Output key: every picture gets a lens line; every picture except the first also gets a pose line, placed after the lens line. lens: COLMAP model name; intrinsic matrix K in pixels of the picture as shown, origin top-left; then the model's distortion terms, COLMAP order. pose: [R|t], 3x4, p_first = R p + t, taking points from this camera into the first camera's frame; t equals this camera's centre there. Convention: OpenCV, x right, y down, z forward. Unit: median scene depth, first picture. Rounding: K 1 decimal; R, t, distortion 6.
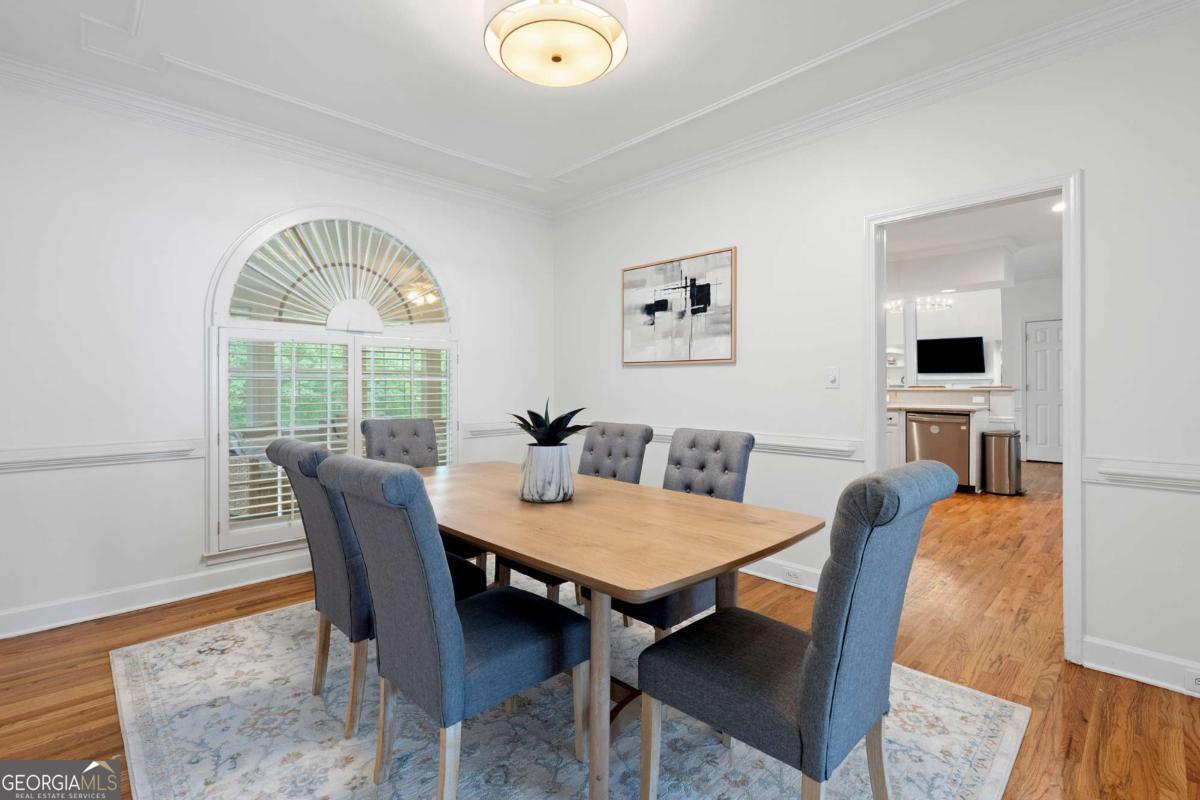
lens RADIAL K [[546.6, 0, 605.0], [0, 546.6, 388.3], [0, 0, 1]] dist [0.000795, 0.001804]
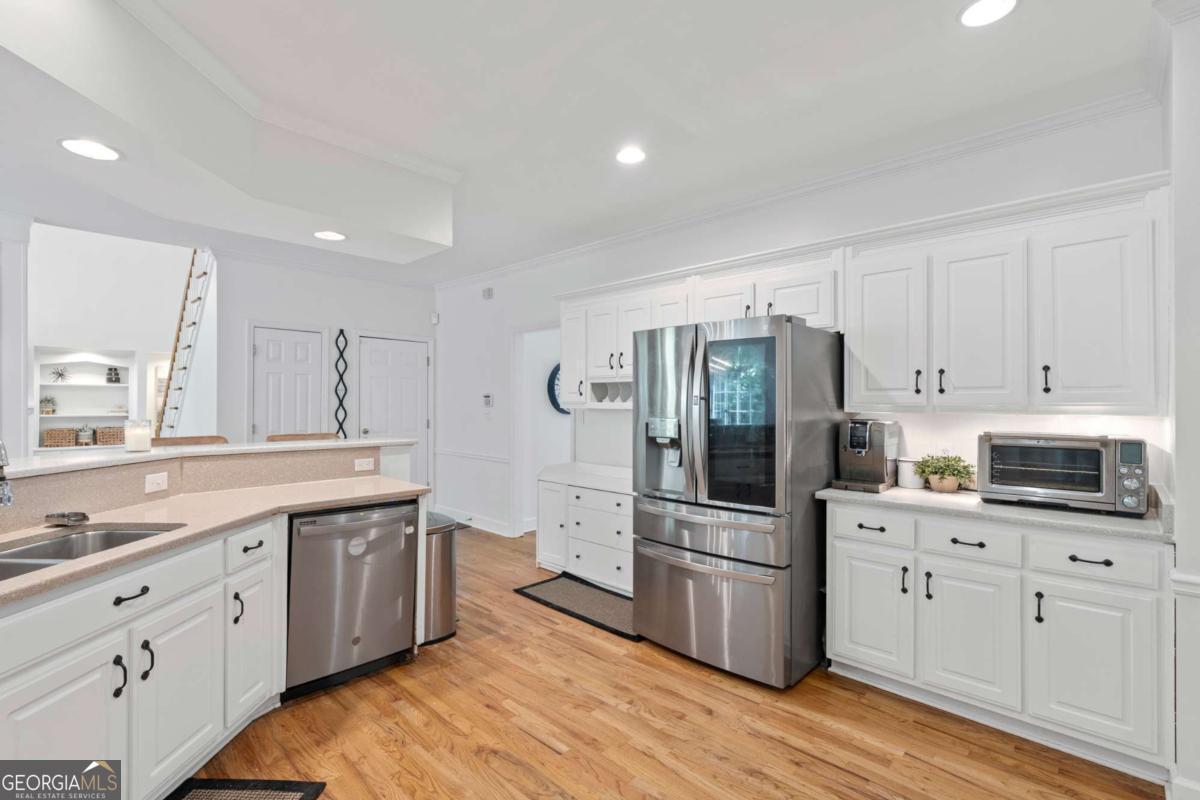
lens RADIAL K [[546.6, 0, 597.1], [0, 546.6, 402.5], [0, 0, 1]] dist [0.000795, 0.001804]
pose [[-0.018467, 0.006788, 0.999806, 0.160594], [0.005966, 0.999960, -0.006679, -0.033255], [-0.999812, 0.005842, -0.018507, 0.788113]]
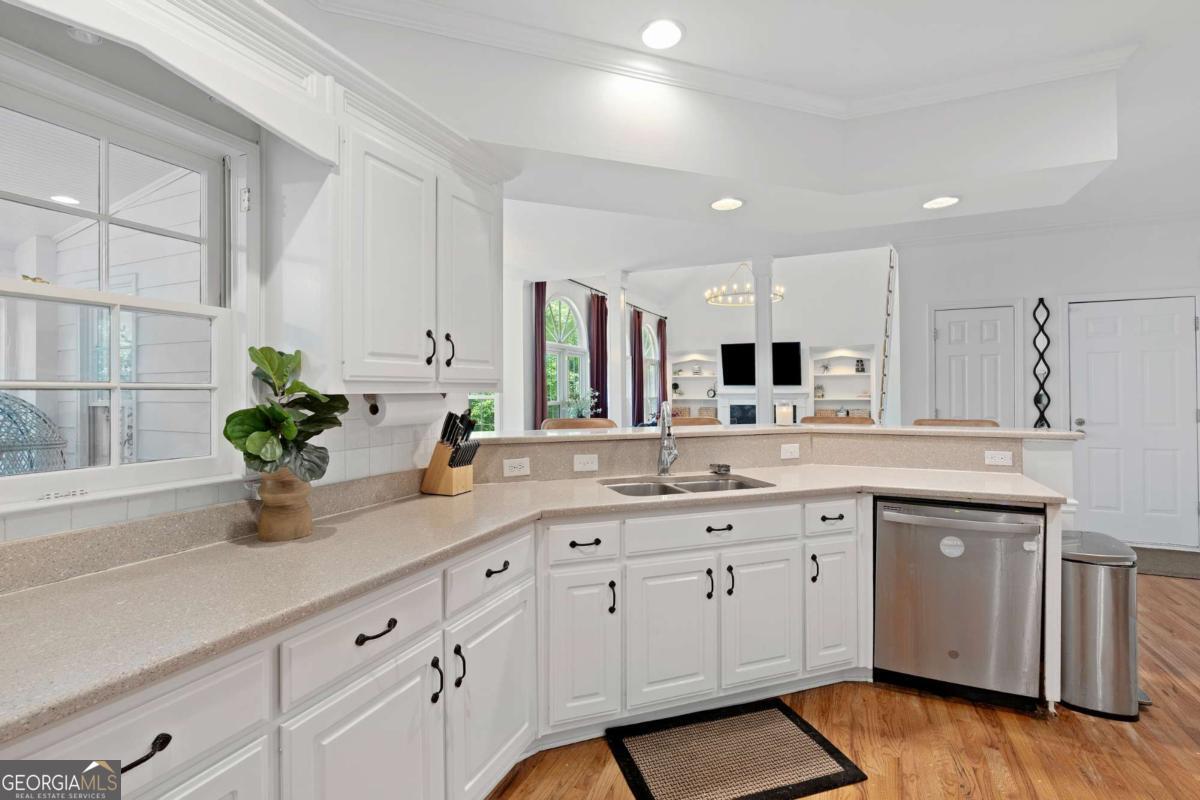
lens RADIAL K [[546.6, 0, 592.3], [0, 546.6, 390.3], [0, 0, 1]] dist [0.000795, 0.001804]
pose [[0.936708, -0.000196, 0.350112, 0.225896], [0.004262, 0.999932, -0.010842, -0.030083], [-0.350086, 0.011648, 0.936645, 0.703023]]
